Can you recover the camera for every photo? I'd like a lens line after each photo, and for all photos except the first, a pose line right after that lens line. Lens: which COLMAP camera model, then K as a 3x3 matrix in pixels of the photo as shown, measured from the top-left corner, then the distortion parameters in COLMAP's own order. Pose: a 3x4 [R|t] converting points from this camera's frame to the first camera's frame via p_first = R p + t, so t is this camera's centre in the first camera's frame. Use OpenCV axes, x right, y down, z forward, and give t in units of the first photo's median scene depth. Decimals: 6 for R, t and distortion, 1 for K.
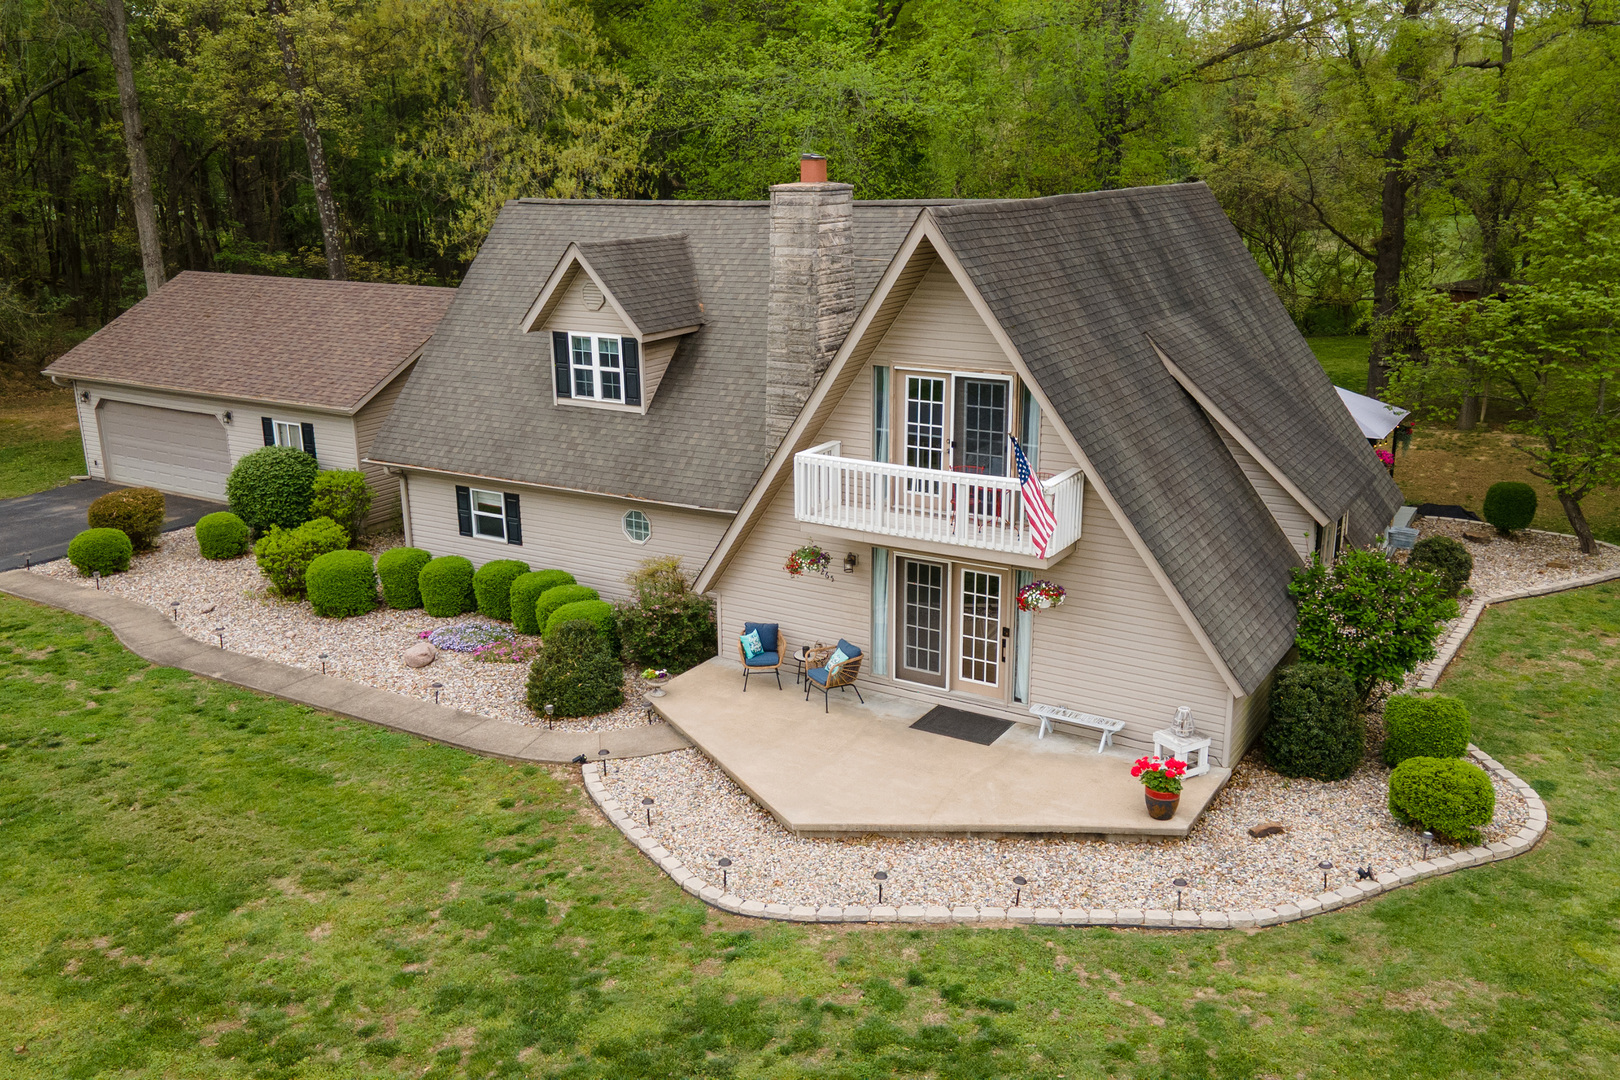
lens RADIAL K [[1392.8, 0, 810.0], [0, 1392.8, 540.0], [0, 0, 1]] dist [0.029884, 0.011506]
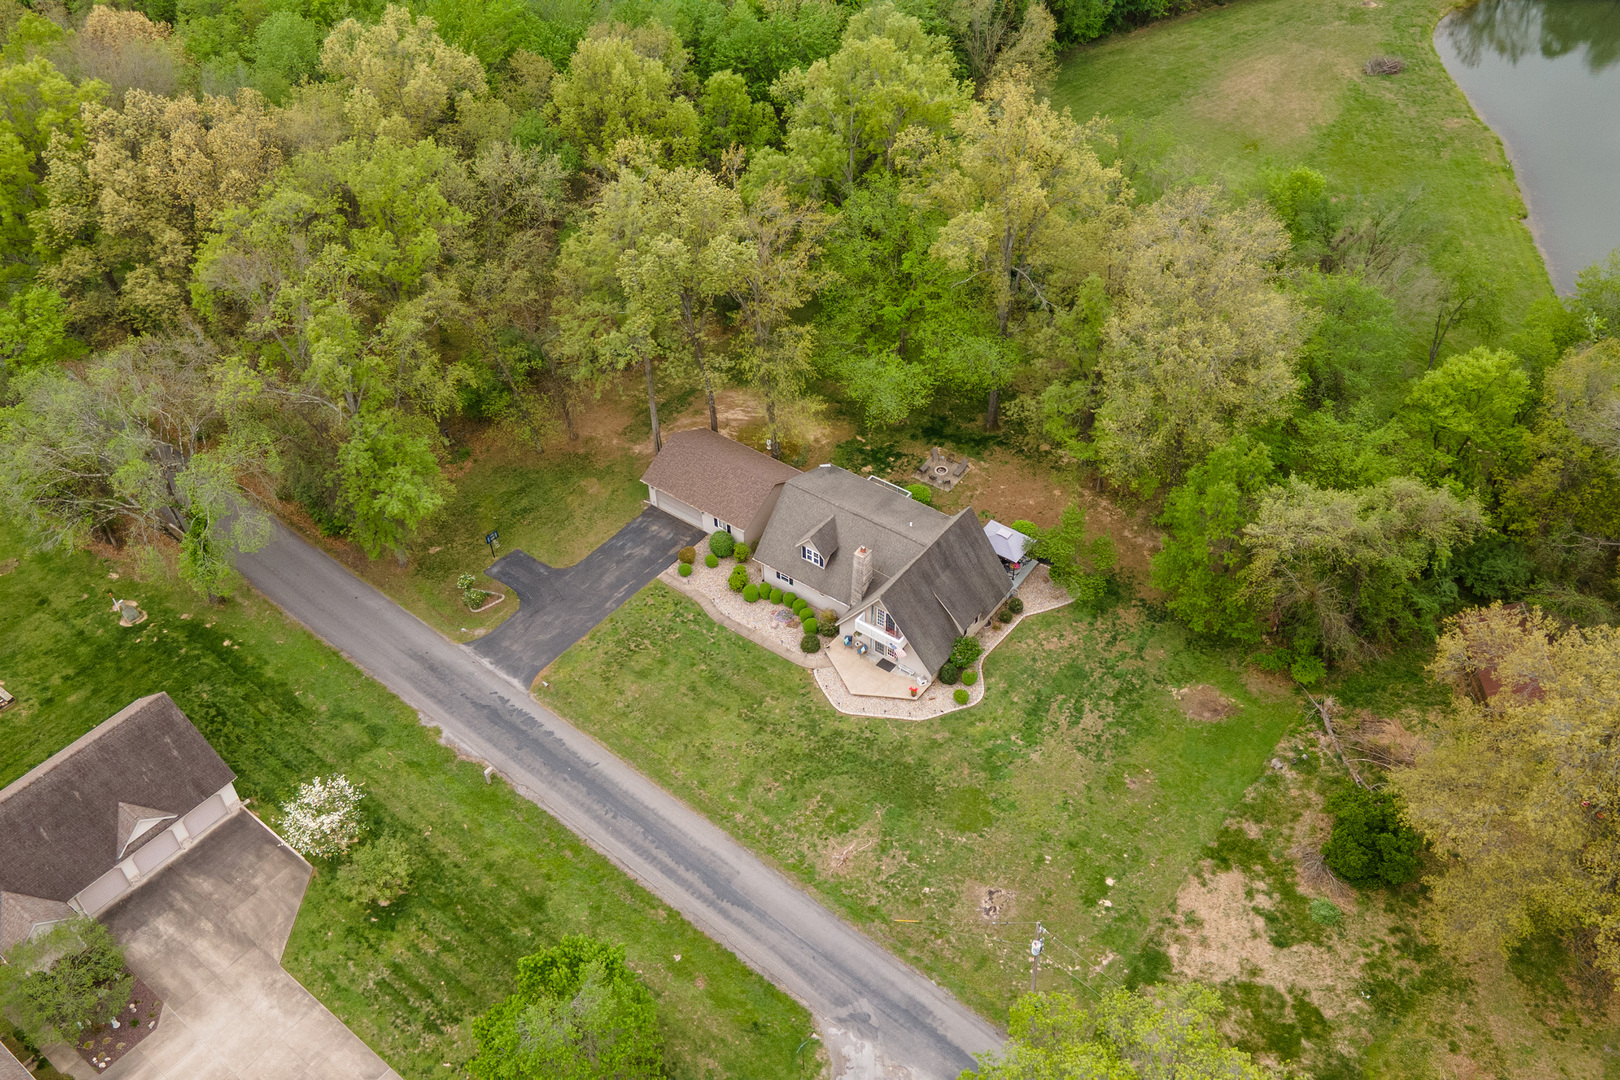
lens RADIAL K [[1392.8, 0, 810.0], [0, 1392.8, 540.0], [0, 0, 1]] dist [0.029884, 0.011506]
pose [[0.995552, 0.057375, -0.074728, 0.218299], [-0.017428, 0.891640, 0.452409, -3.039837], [0.092587, -0.449095, 0.888674, -3.965935]]
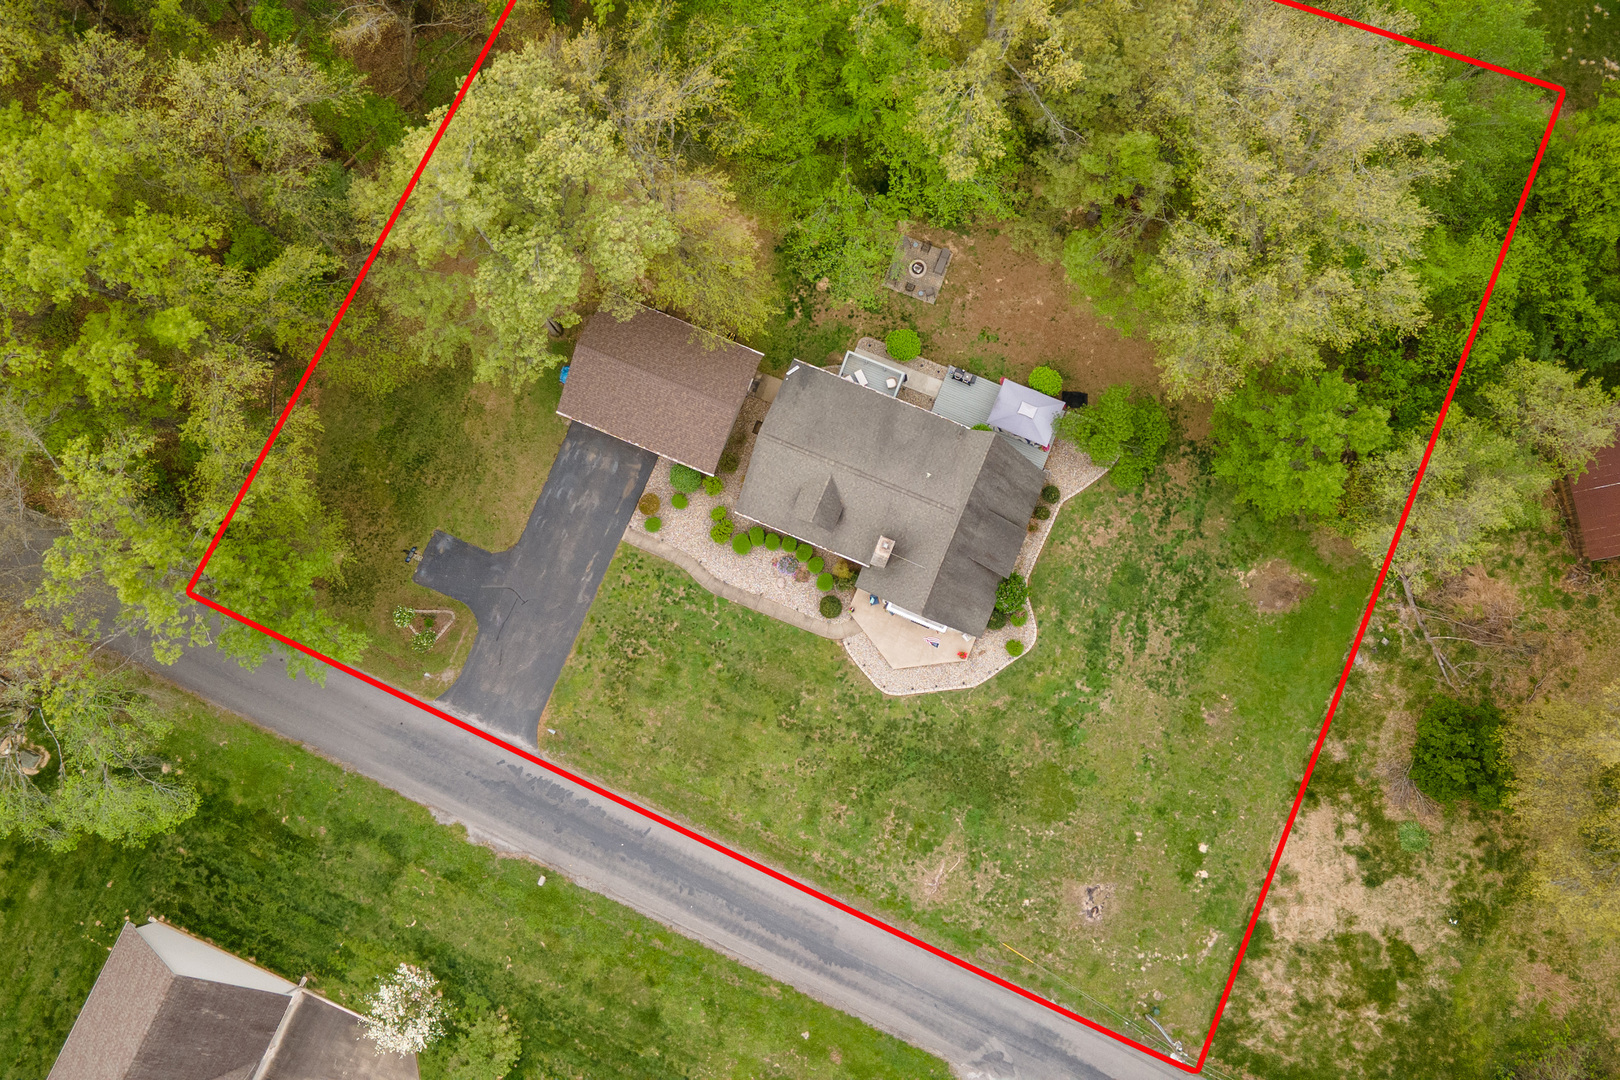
lens RADIAL K [[1392.8, 0, 810.0], [0, 1392.8, 540.0], [0, 0, 1]] dist [0.029884, 0.011506]
pose [[0.988094, -0.153560, 0.009431, -0.298689], [0.049721, 0.376743, 0.924982, -4.865502], [-0.145593, -0.913501, 0.379893, -0.510909]]
